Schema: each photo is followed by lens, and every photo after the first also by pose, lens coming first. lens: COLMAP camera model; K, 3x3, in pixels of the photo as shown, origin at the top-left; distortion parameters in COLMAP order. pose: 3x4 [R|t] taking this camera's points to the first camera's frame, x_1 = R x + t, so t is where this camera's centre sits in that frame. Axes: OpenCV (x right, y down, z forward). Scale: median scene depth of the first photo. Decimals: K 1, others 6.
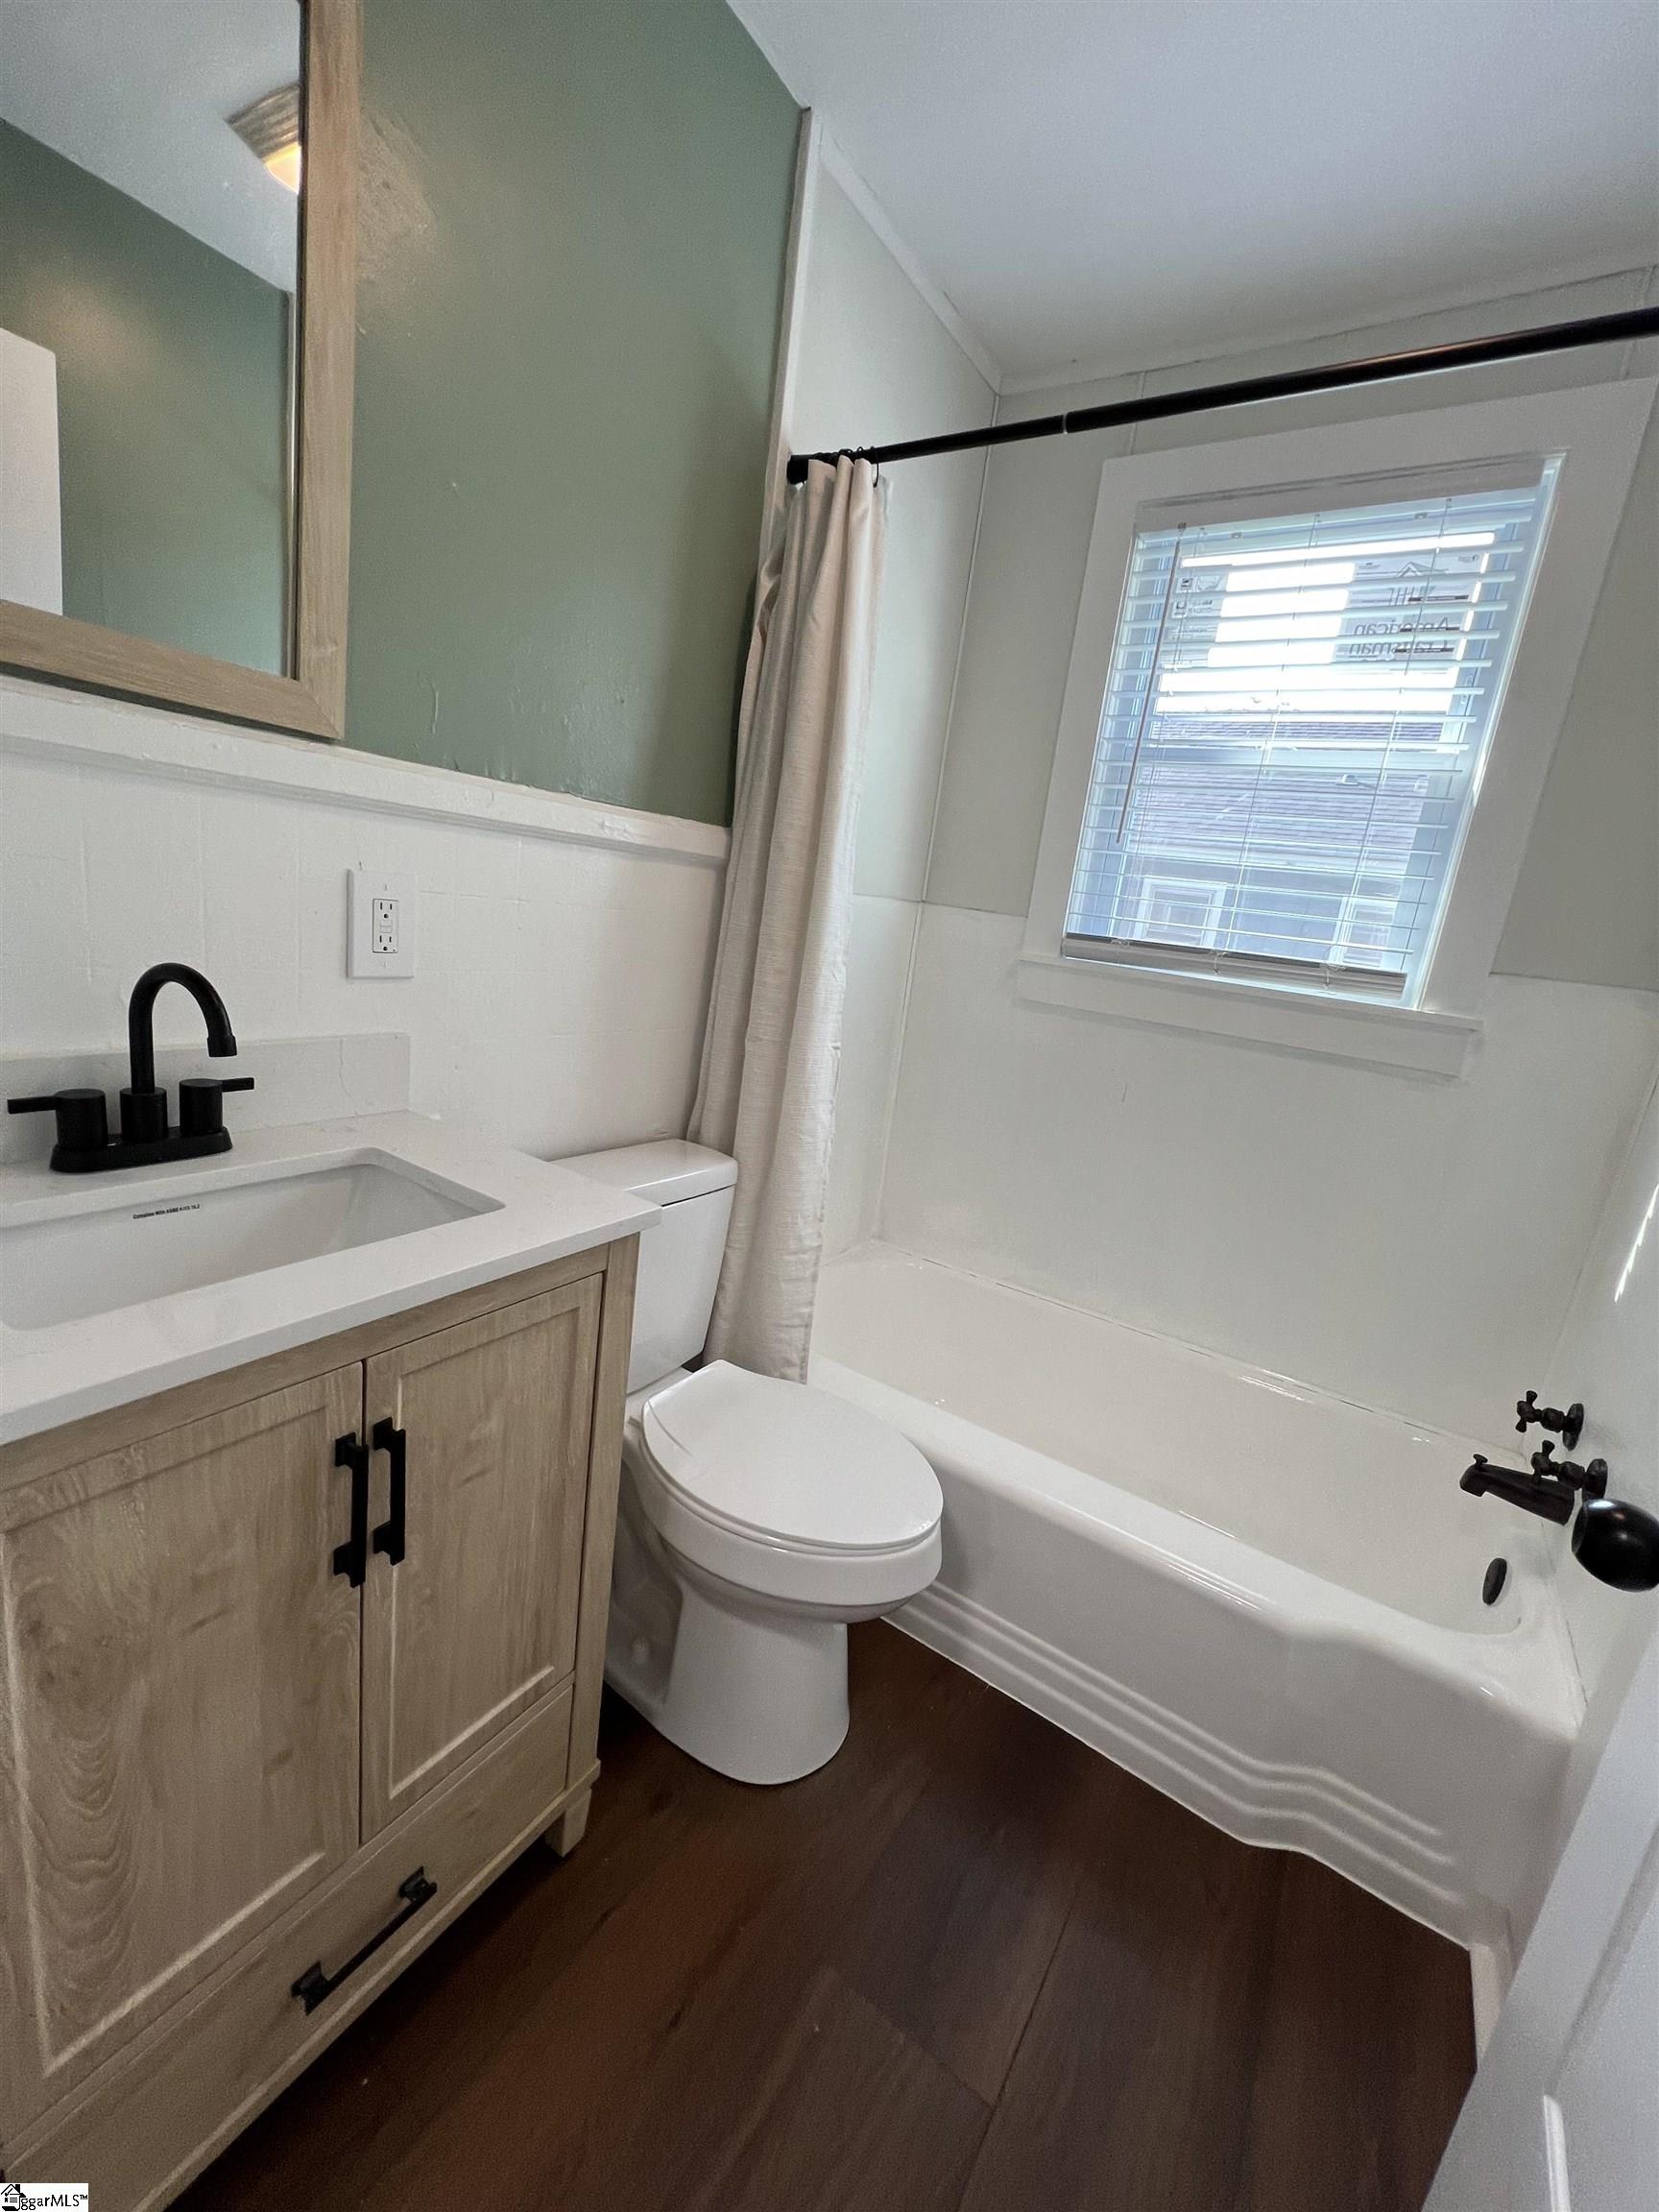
lens RADIAL K [[888.3, 0, 829.5], [0, 888.3, 1106.0], [0, 0, 1]] dist [-0.002842, 0.000477]
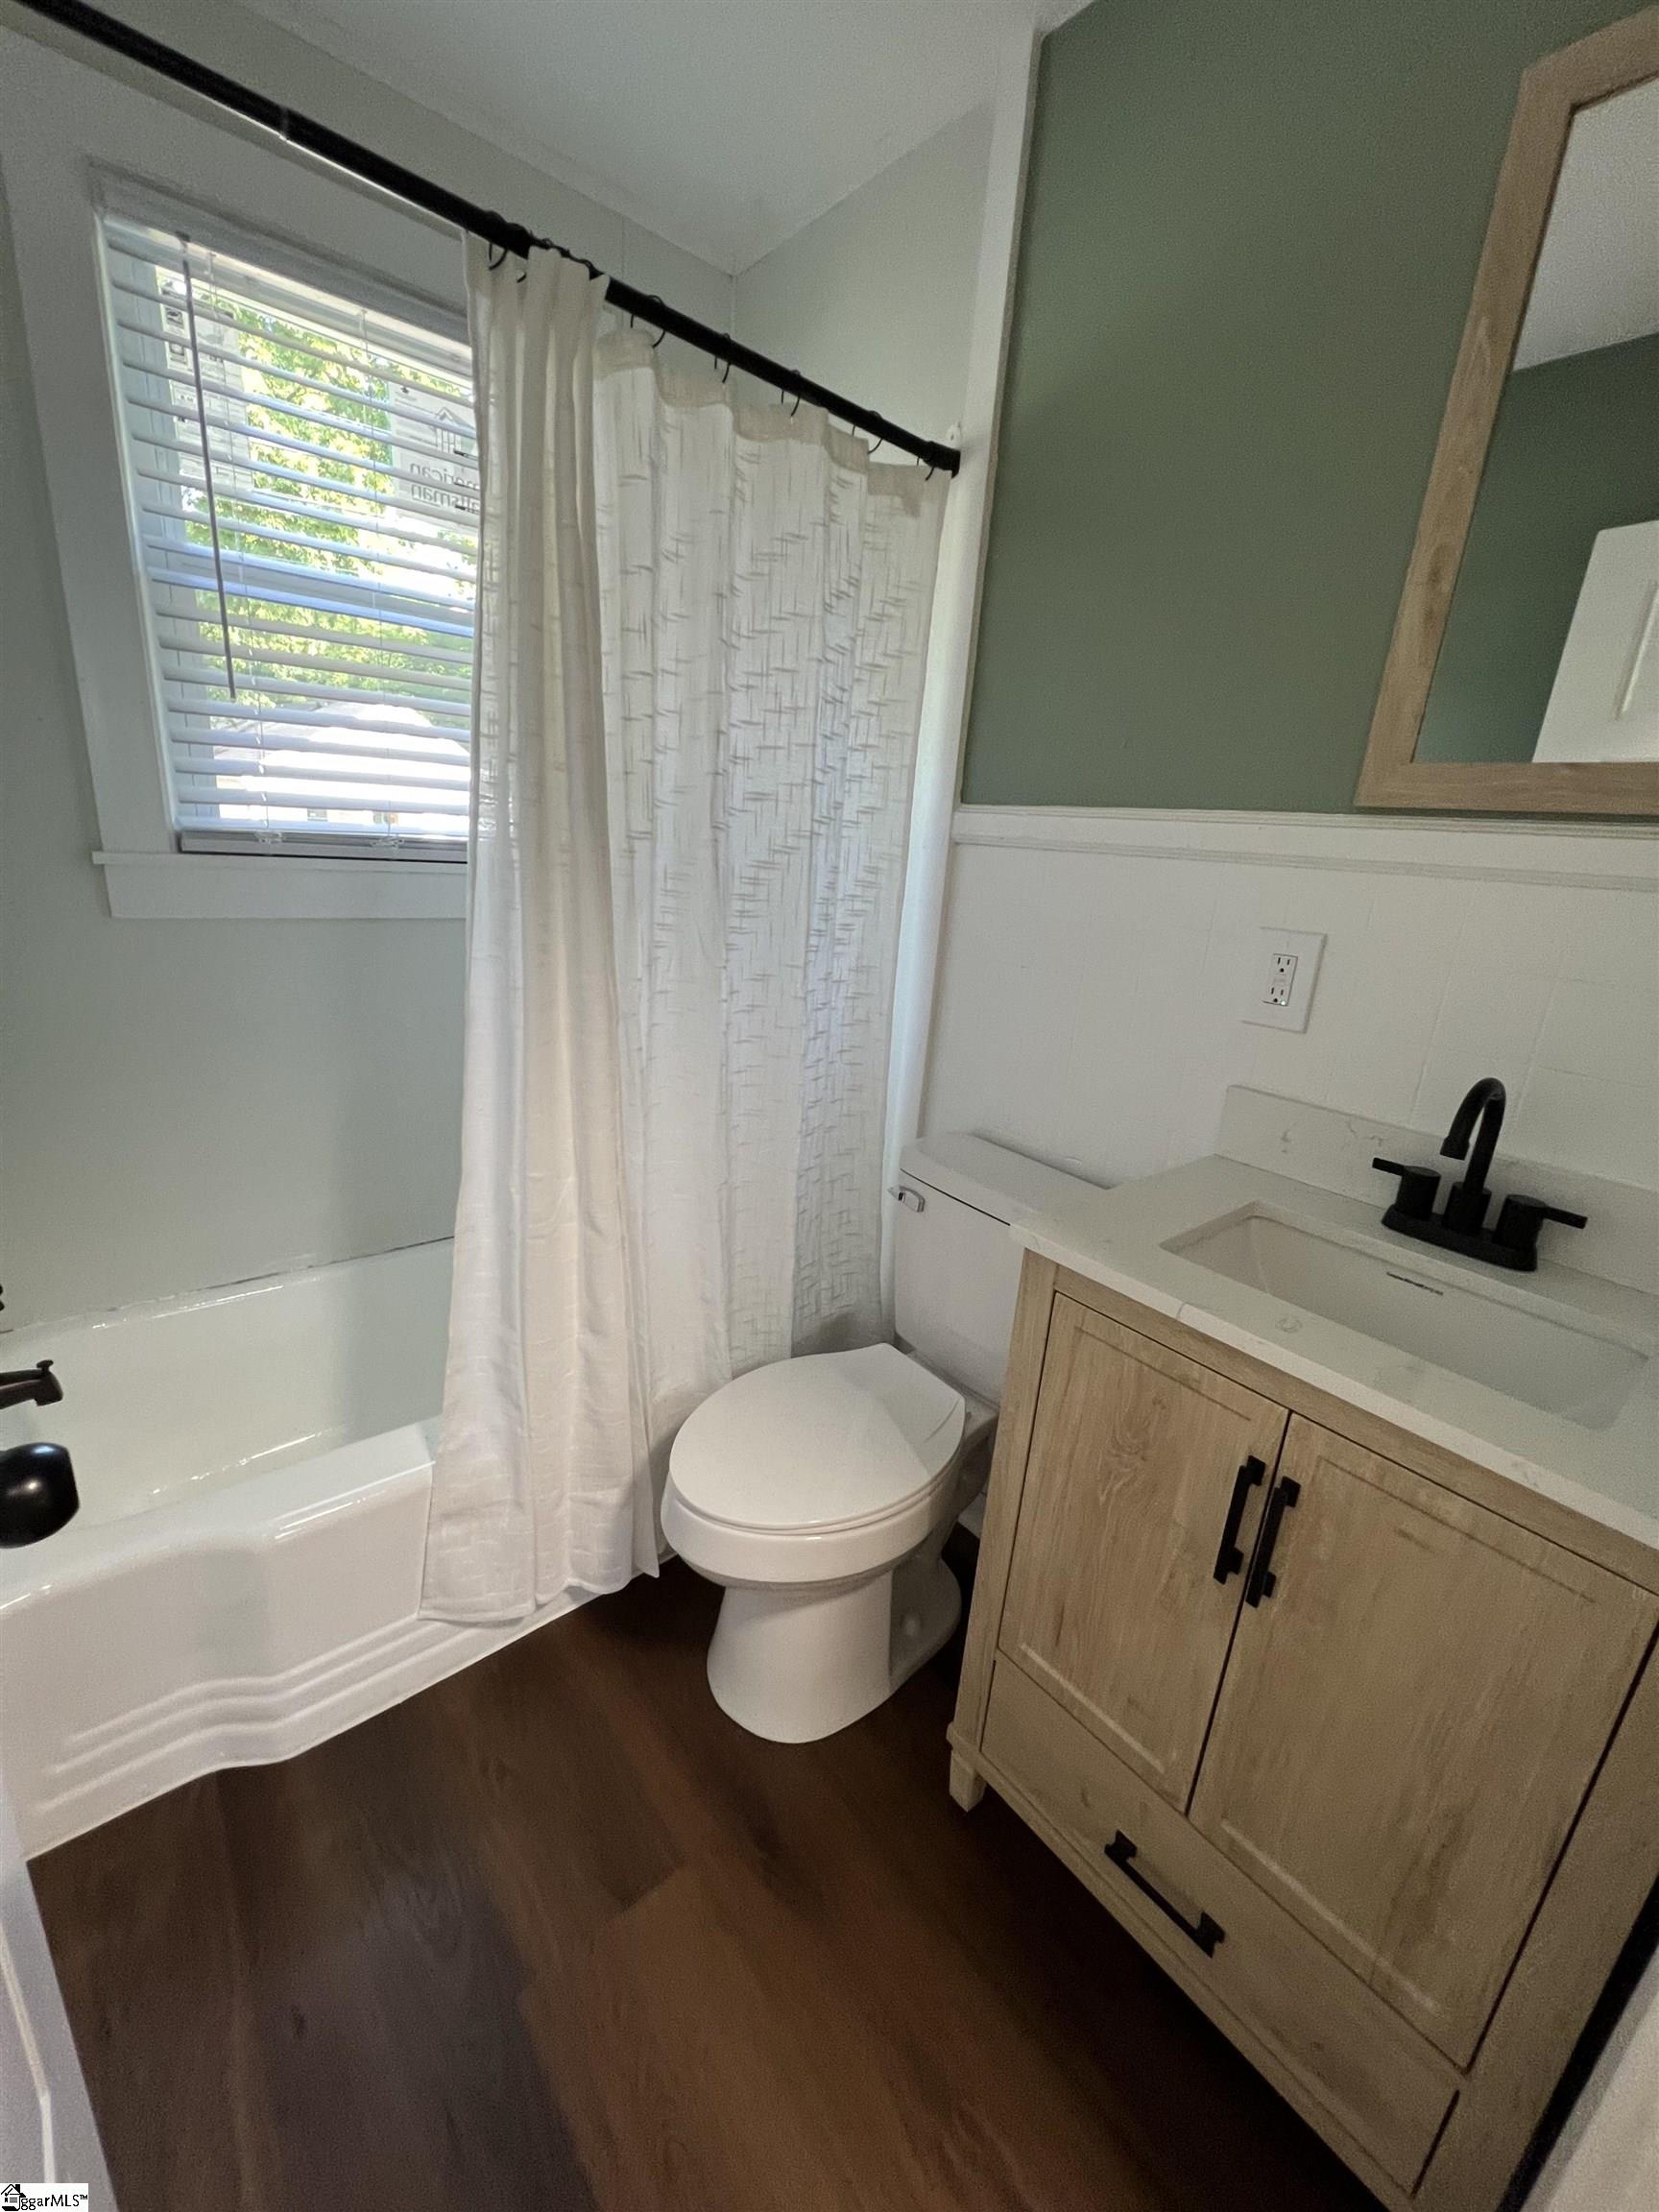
lens RADIAL K [[888.3, 0, 829.5], [0, 888.3, 1106.0], [0, 0, 1]] dist [-0.002842, 0.000477]
pose [[-0.279468, 0.138768, -0.950074, 0.546898], [-0.320224, 0.919377, 0.228480, -0.115855], [0.905182, 0.368090, -0.212500, 0.487676]]
